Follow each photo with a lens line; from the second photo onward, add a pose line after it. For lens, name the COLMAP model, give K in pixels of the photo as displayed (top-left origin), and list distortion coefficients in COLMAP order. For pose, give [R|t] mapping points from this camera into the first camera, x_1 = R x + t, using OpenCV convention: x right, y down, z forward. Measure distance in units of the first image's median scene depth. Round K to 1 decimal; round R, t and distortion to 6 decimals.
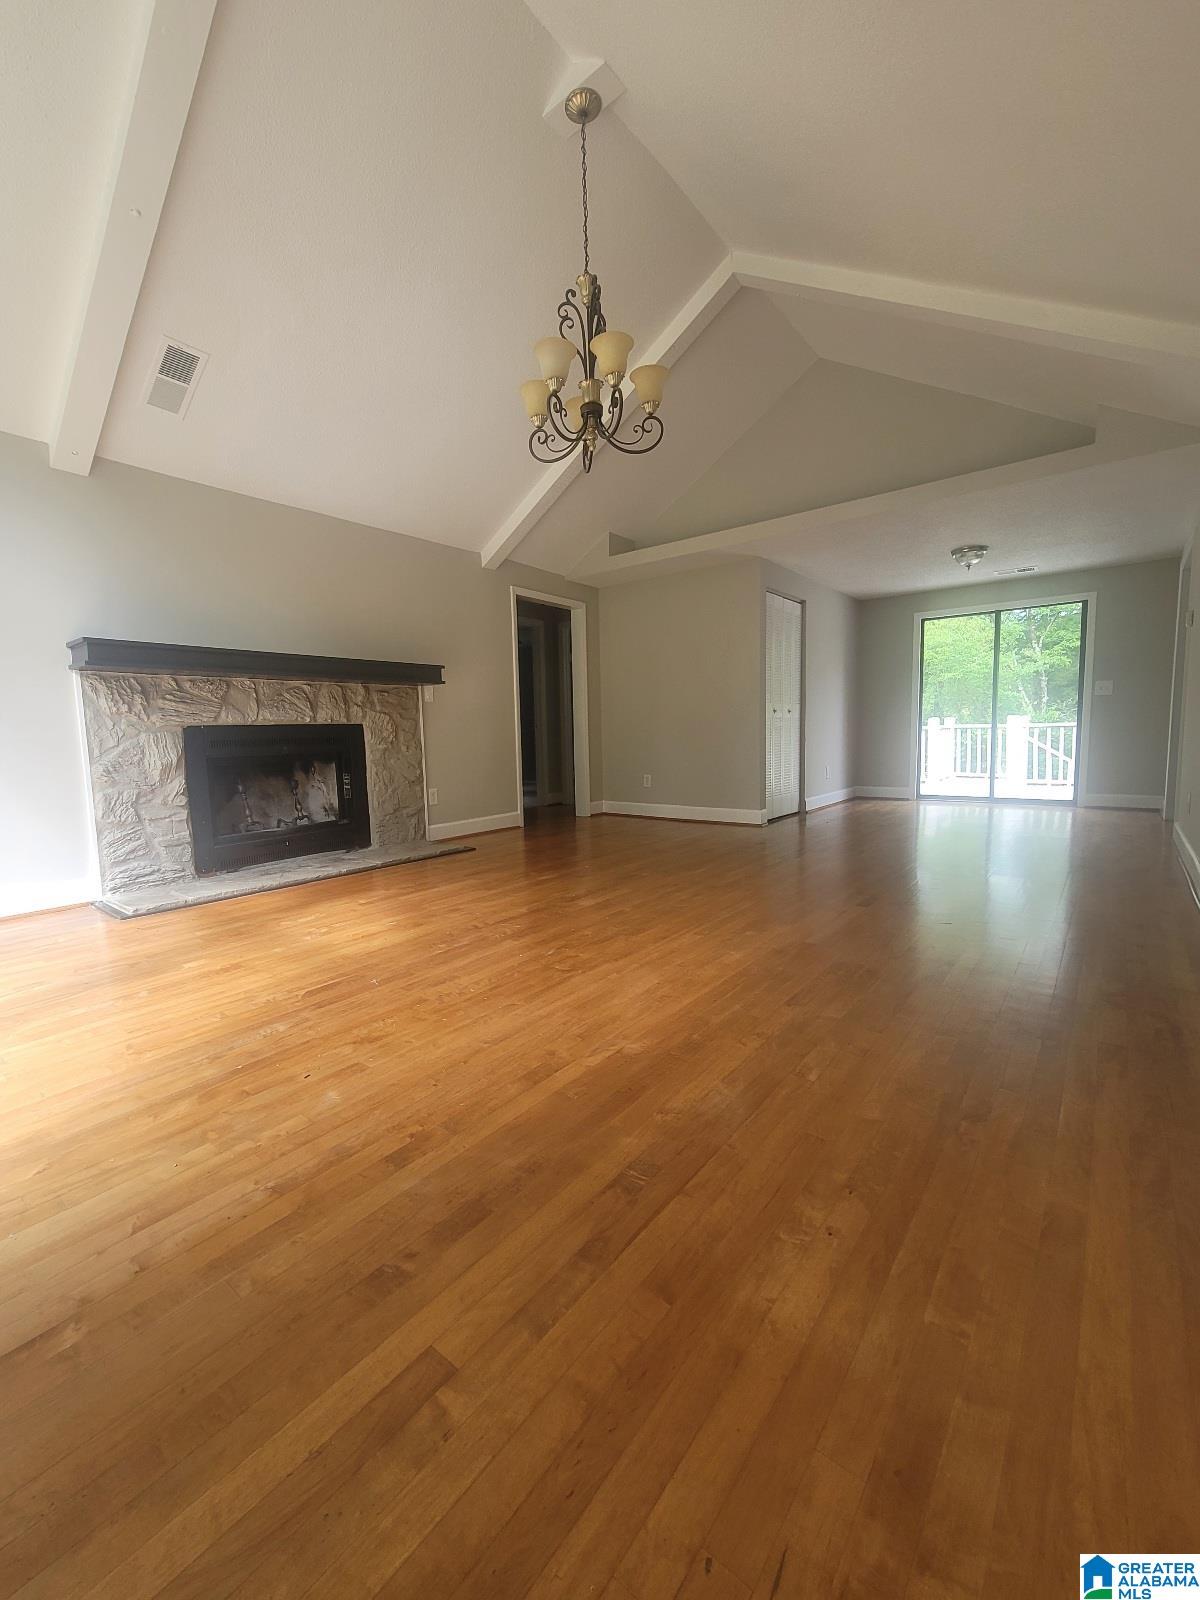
lens RADIAL K [[664.8, 0, 590.3], [0, 664.8, 804.6], [0, 0, 1]] dist [-0.002285, -0.000307]
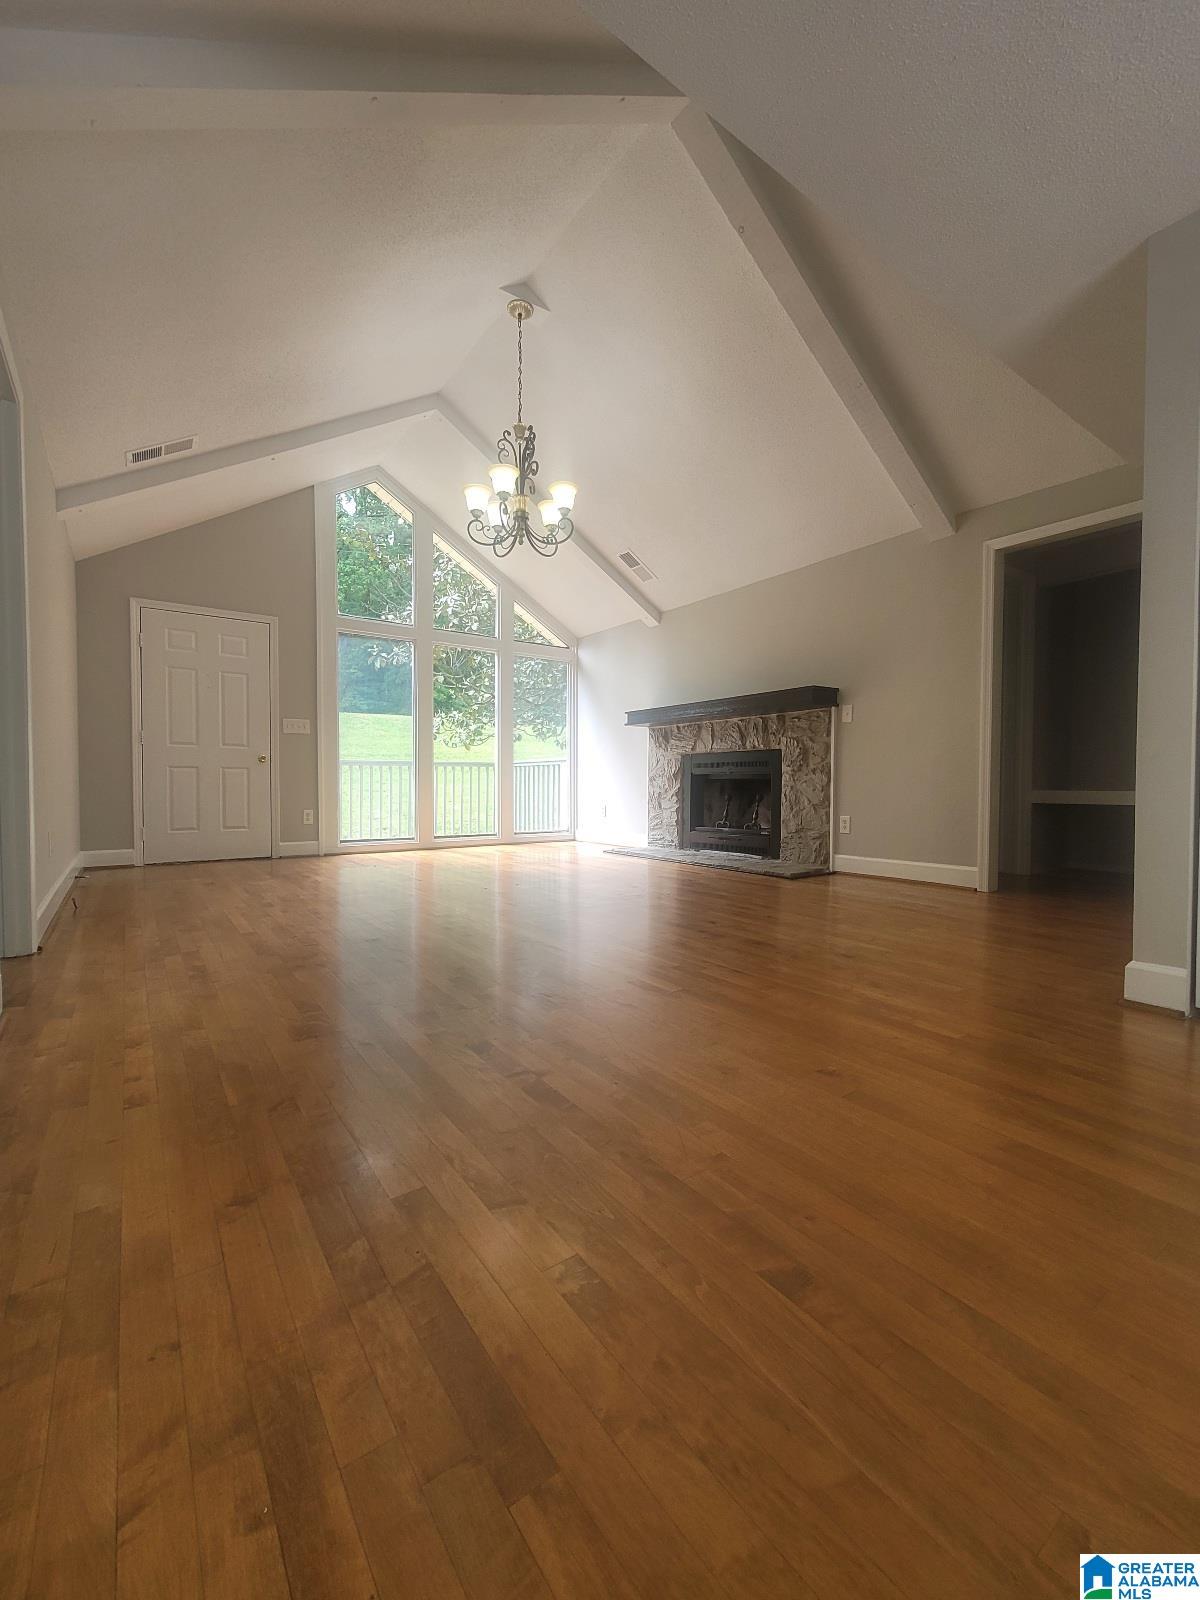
lens RADIAL K [[665.0, 0, 600.0], [0, 665.0, 800.0], [0, 0, 1]] dist [-0.011002, 0.000166]
pose [[-0.270930, 0.050865, -0.961254, 0.834531], [-0.096795, 0.992102, 0.079779, -0.096292], [0.957720, 0.114660, -0.263866, 1.020192]]
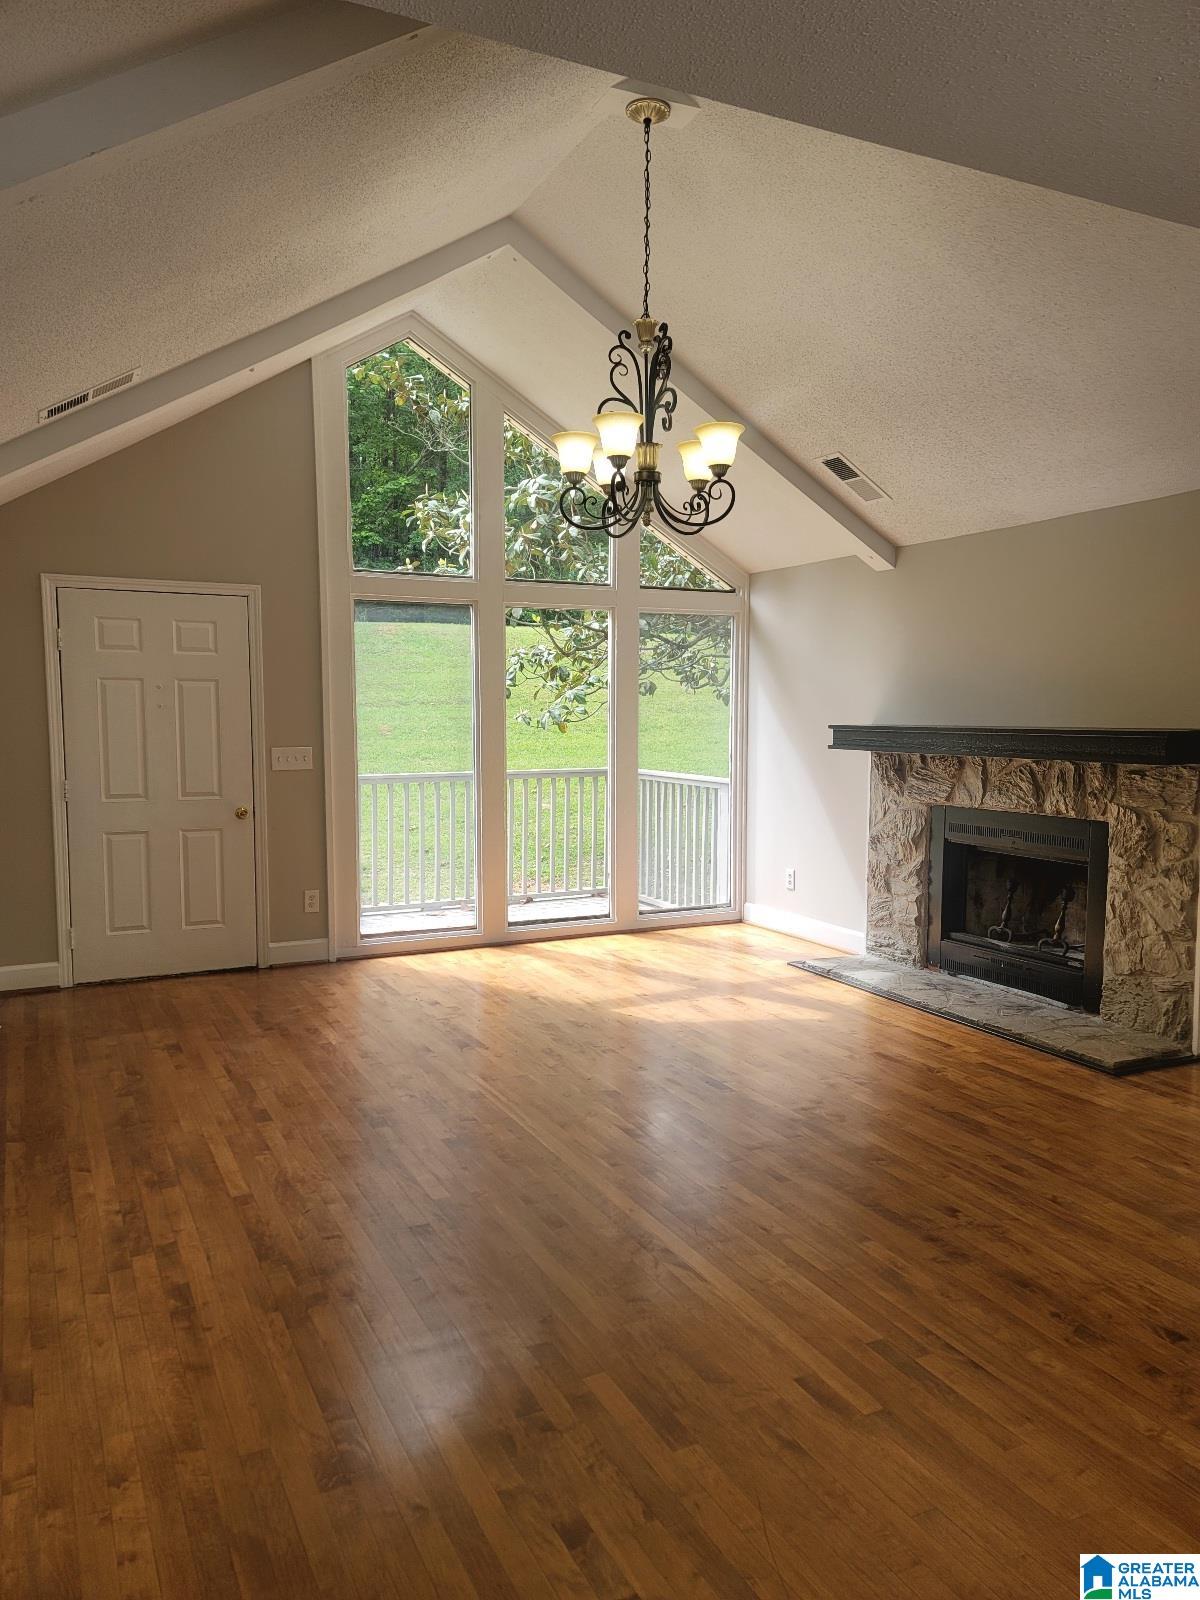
lens RADIAL K [[1182.5, 0, 602.6], [0, 1182.5, 813.0], [0, 0, 1]] dist [0.067199, -0.059934]
pose [[-0.424722, 0.107697, -0.898895, 0.891760], [-0.084954, 0.983777, 0.158007, -0.271275], [0.901329, 0.143474, -0.408682, 1.037024]]
